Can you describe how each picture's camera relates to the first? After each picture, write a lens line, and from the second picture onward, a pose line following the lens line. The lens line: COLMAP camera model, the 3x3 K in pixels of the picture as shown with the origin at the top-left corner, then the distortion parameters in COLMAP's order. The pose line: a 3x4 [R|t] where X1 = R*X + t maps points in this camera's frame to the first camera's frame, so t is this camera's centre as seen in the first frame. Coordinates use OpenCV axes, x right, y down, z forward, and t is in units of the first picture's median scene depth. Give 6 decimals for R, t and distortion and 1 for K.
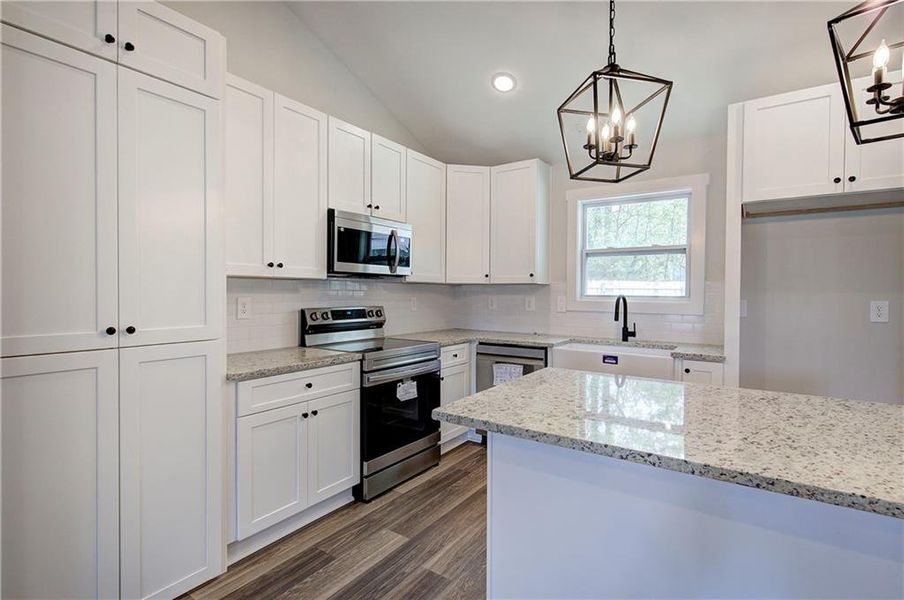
lens RADIAL K [[431.5, 0, 453.6], [0, 431.5, 299.5], [0, 0, 1]] dist [0.003449, 0.000396]
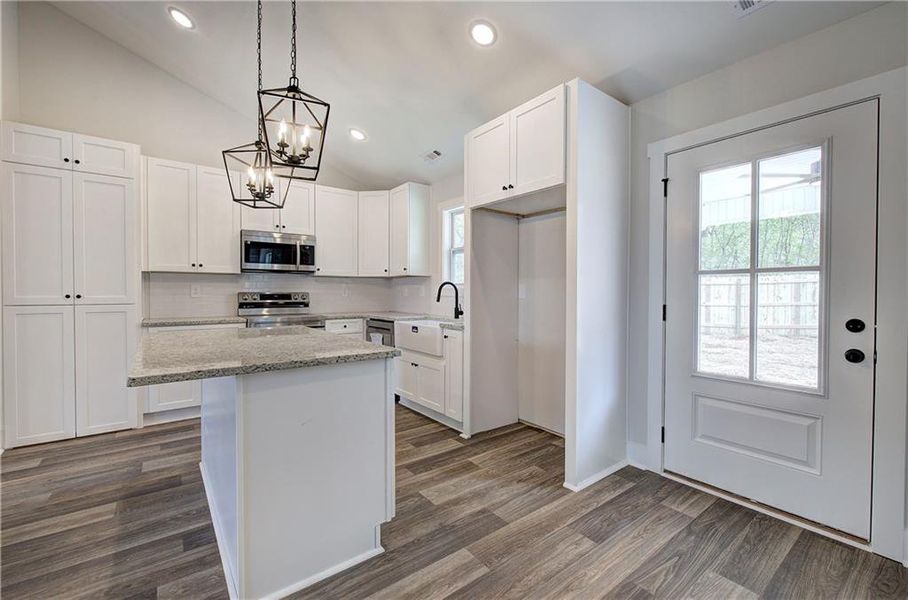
lens RADIAL K [[384.0, 0, 455.3], [0, 384.0, 300.0], [0, 0, 1]] dist [-0.006167, 0.002384]
pose [[0.951178, 0.001999, -0.308638, 0.849459], [-0.001223, 0.999996, 0.002707, 0.043807], [0.308642, -0.002197, 0.951176, -0.109429]]
